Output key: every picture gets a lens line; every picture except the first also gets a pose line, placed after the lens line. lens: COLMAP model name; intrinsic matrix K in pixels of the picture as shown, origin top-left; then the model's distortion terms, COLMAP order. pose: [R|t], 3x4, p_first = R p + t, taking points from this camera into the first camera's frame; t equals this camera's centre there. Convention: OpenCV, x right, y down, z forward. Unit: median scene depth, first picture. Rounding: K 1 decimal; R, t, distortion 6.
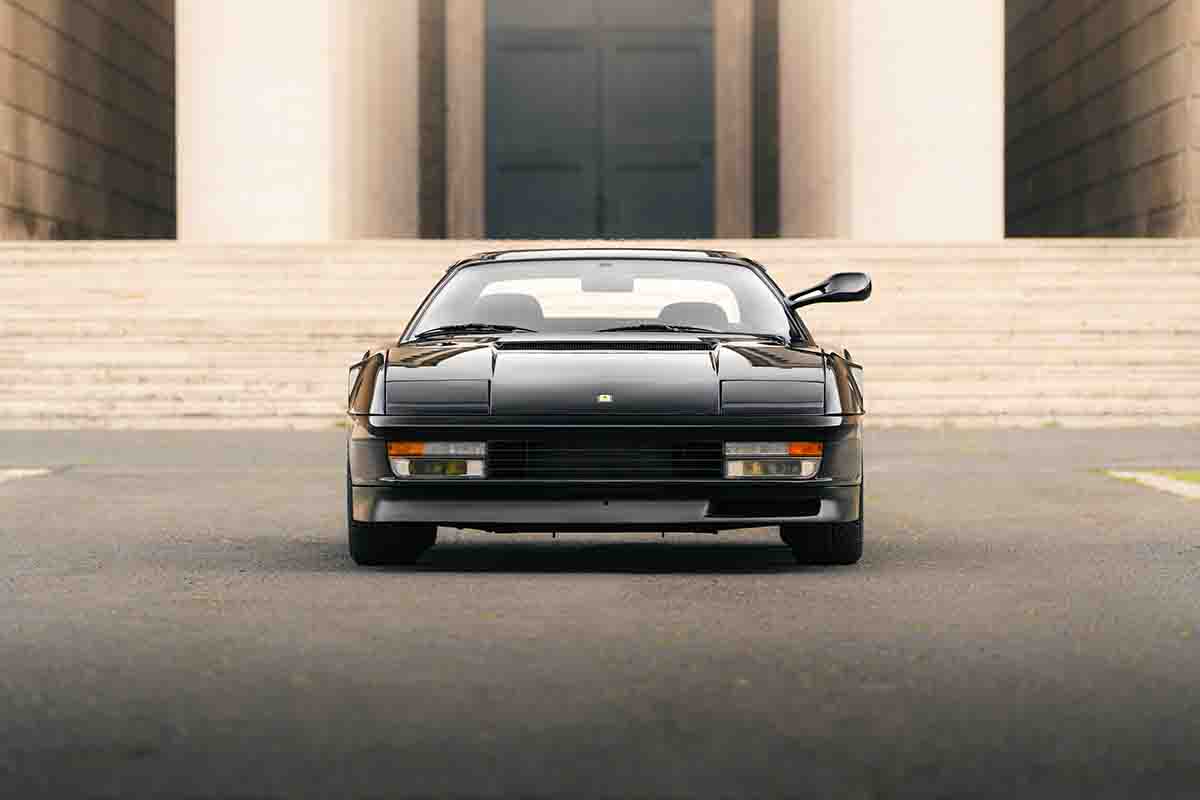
lens RADIAL K [[5250.9, 0, 600.0], [0, 5250.9, 400.0], [0, 0, 1]] dist [-0.176086, 0.744792]
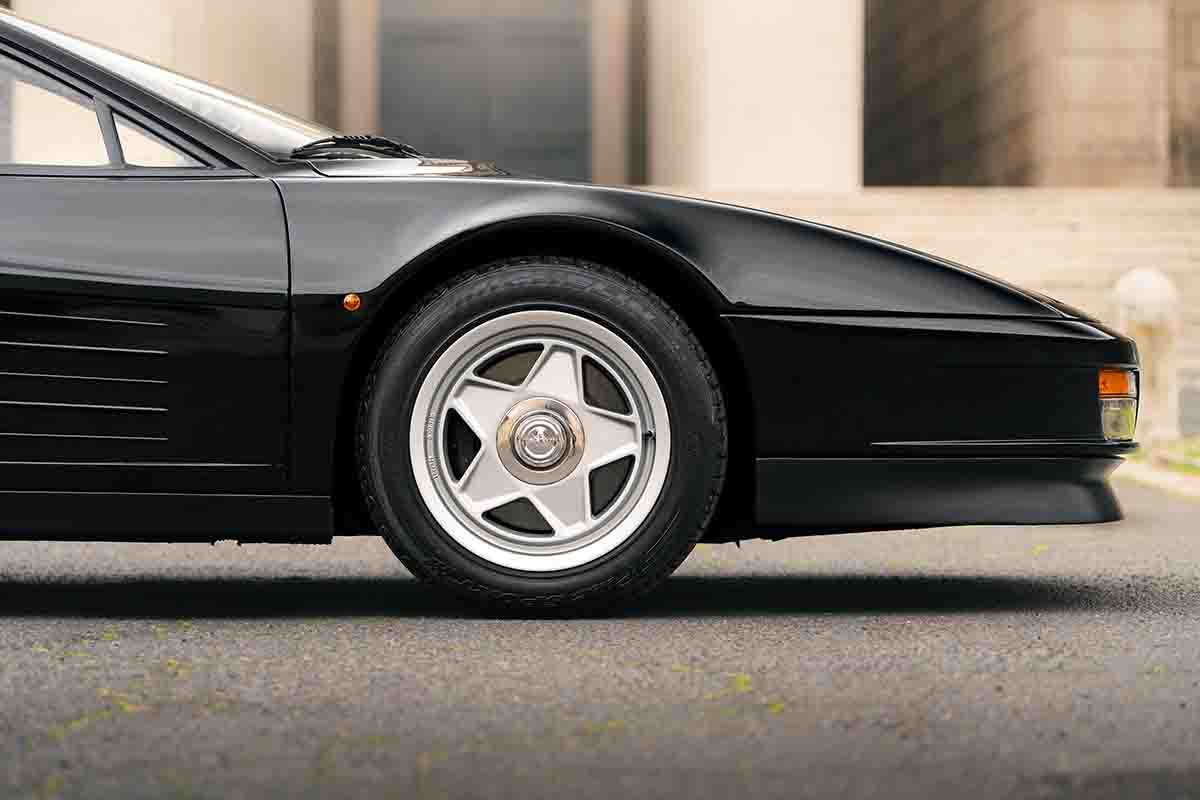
lens RADIAL K [[4074.3, 0, 600.0], [0, 4074.3, 400.0], [0, 0, 1]] dist [0.045735, -0.513338]
pose [[0.999914, 0.004790, 0.012243, 0.019039], [-0.004849, 0.999977, 0.004778, 0.002904], [-0.012220, -0.004837, 0.999914, 0.233864]]
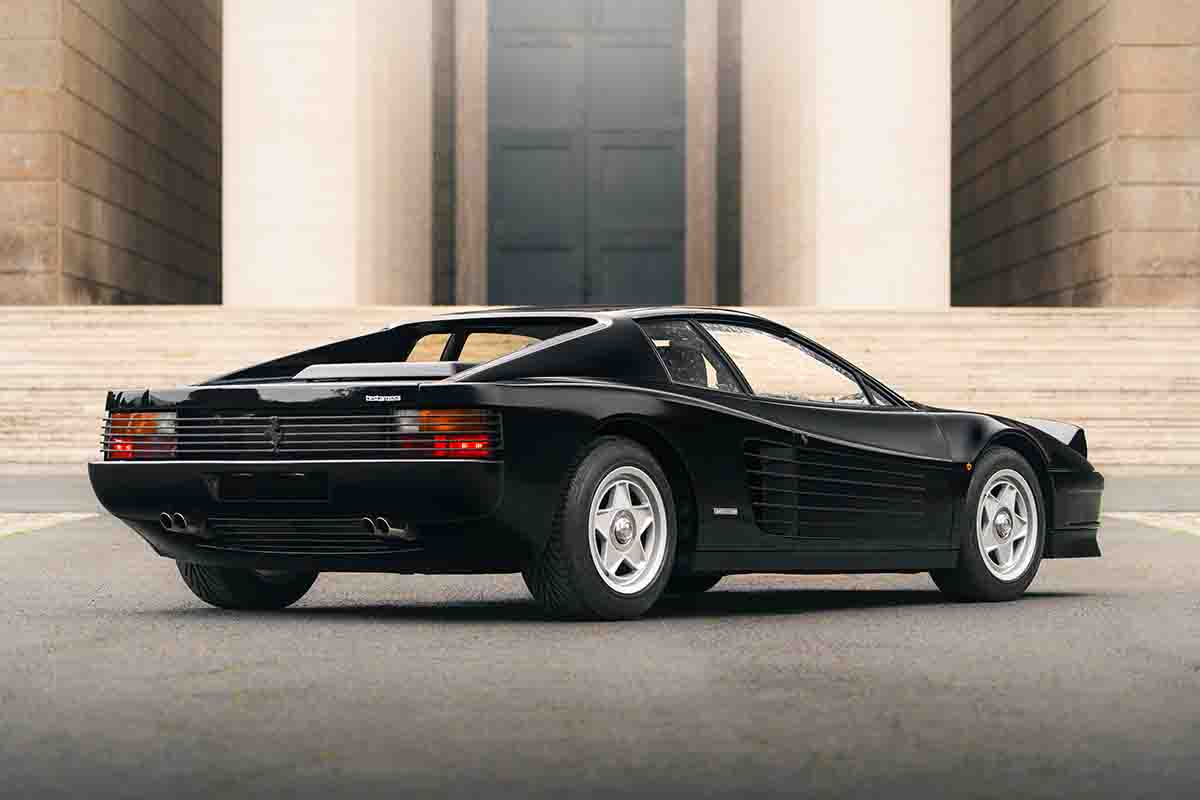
lens RADIAL K [[4243.5, 0, 600.0], [0, 4243.5, 400.0], [0, 0, 1]] dist [0.077654, 0.061335]
pose [[0.999966, 0.004374, 0.007028, -0.005071], [-0.004297, 0.999931, -0.010922, -0.000529], [-0.007076, 0.010891, 0.999916, 0.076856]]
